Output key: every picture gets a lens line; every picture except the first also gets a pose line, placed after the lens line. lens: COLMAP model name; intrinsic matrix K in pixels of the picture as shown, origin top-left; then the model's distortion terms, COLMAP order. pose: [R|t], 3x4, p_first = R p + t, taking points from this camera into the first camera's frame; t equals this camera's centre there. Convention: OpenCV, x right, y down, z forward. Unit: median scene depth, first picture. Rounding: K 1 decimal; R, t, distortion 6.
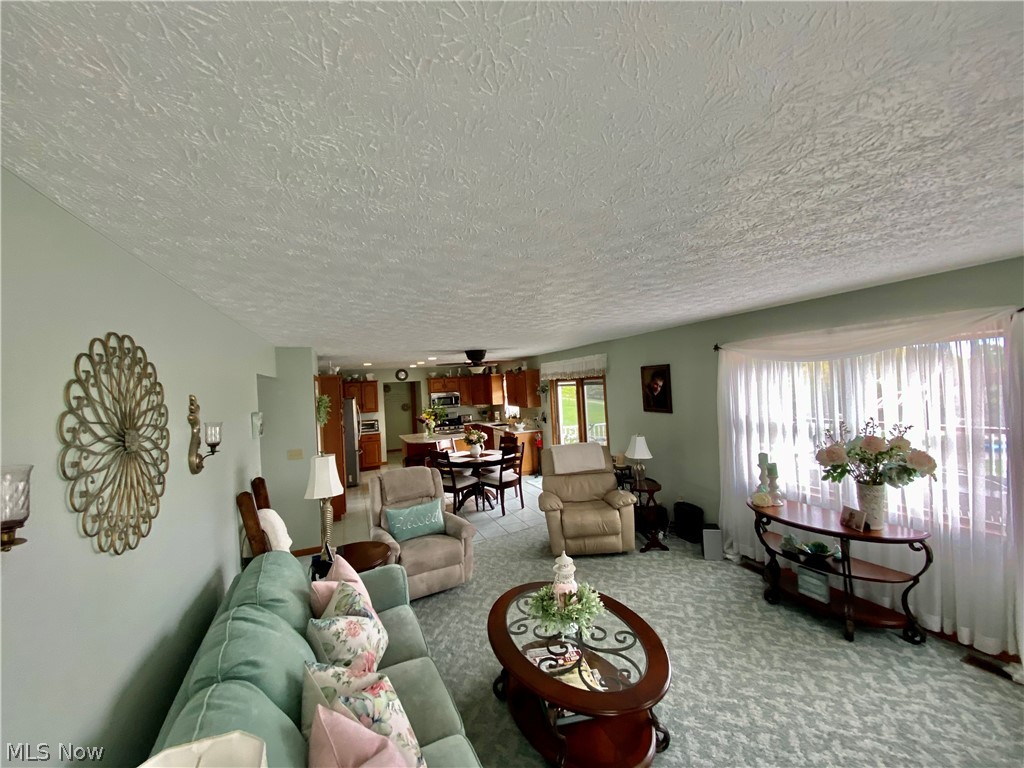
lens RADIAL K [[417.6, 0, 541.0], [0, 417.6, 380.2], [0, 0, 1]] dist [0.006784, -0.004263]
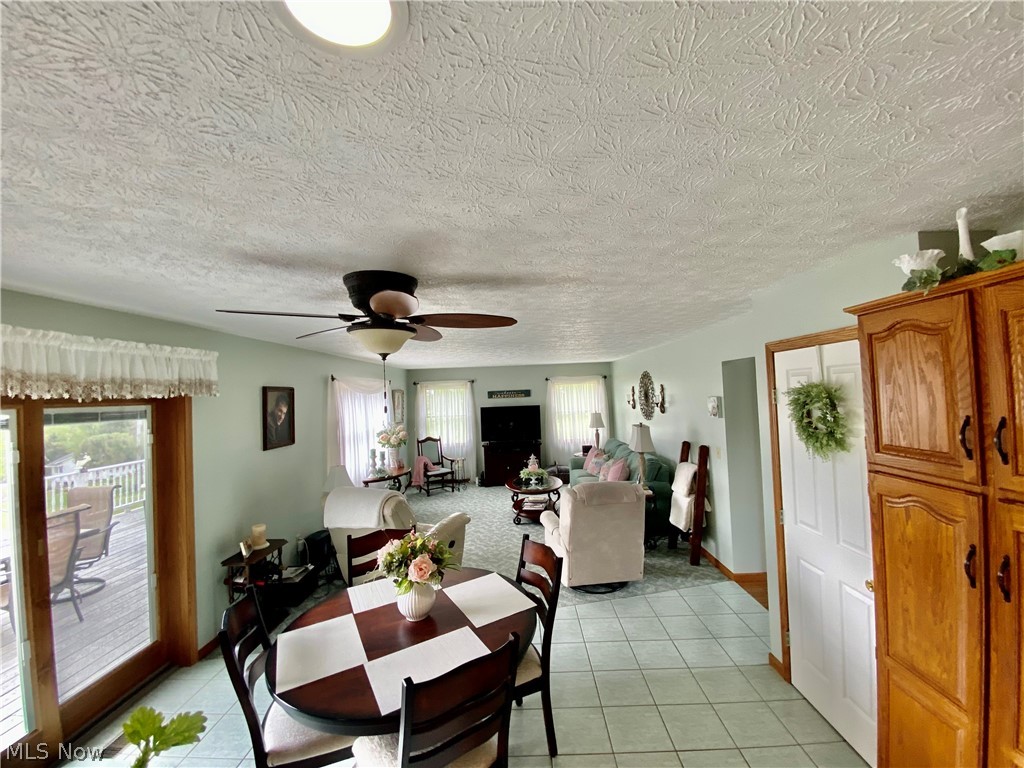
lens RADIAL K [[417.6, 0, 510.6], [0, 417.6, 385.6], [0, 0, 1]] dist [0.006784, -0.004263]
pose [[-0.899483, 0.092202, 0.427117, -0.258557], [0.077879, 0.995661, -0.050927, 0.020039], [-0.429960, -0.012544, -0.902761, 0.864292]]
